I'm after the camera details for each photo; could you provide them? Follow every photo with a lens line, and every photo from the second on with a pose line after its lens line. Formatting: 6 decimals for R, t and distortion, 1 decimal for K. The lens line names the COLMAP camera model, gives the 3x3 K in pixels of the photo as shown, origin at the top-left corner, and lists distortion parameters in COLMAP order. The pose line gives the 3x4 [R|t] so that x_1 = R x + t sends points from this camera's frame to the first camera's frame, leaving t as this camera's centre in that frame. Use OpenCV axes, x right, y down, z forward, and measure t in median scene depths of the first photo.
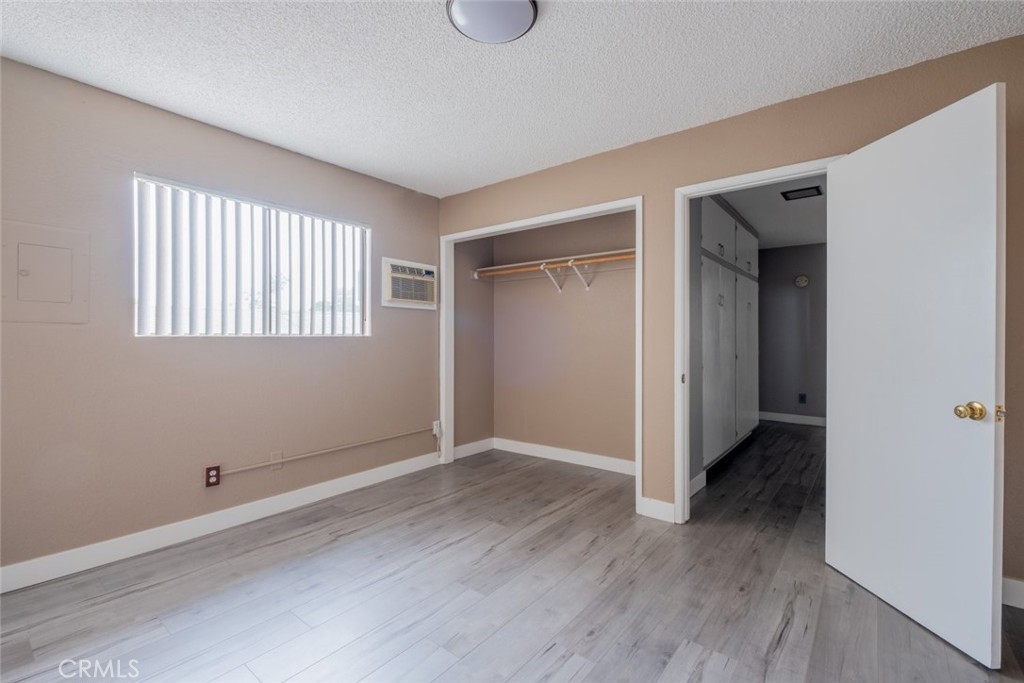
lens RADIAL K [[449.9, 0, 509.6], [0, 449.9, 338.3], [0, 0, 1]] dist [0.004294, -0.001408]
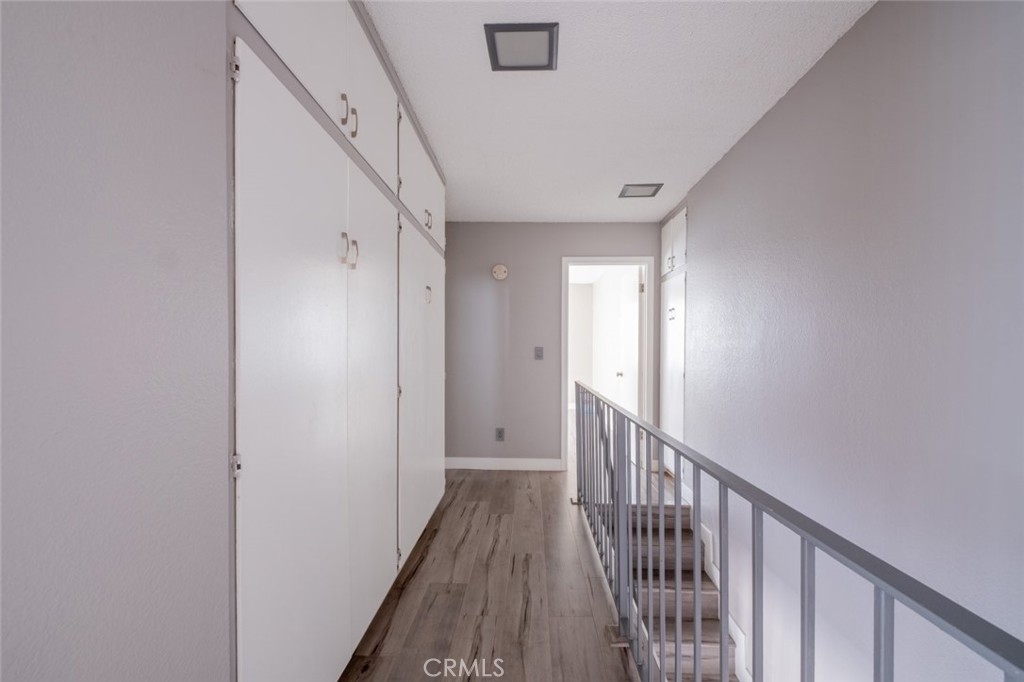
lens RADIAL K [[449.9, 0, 512.4], [0, 449.9, 348.3], [0, 0, 1]] dist [0.004294, -0.001408]
pose [[0.802529, 0.005165, 0.596591, 0.240665], [-0.000137, 0.999964, -0.008473, 0.000486], [-0.596613, 0.006718, 0.802501, 0.418701]]
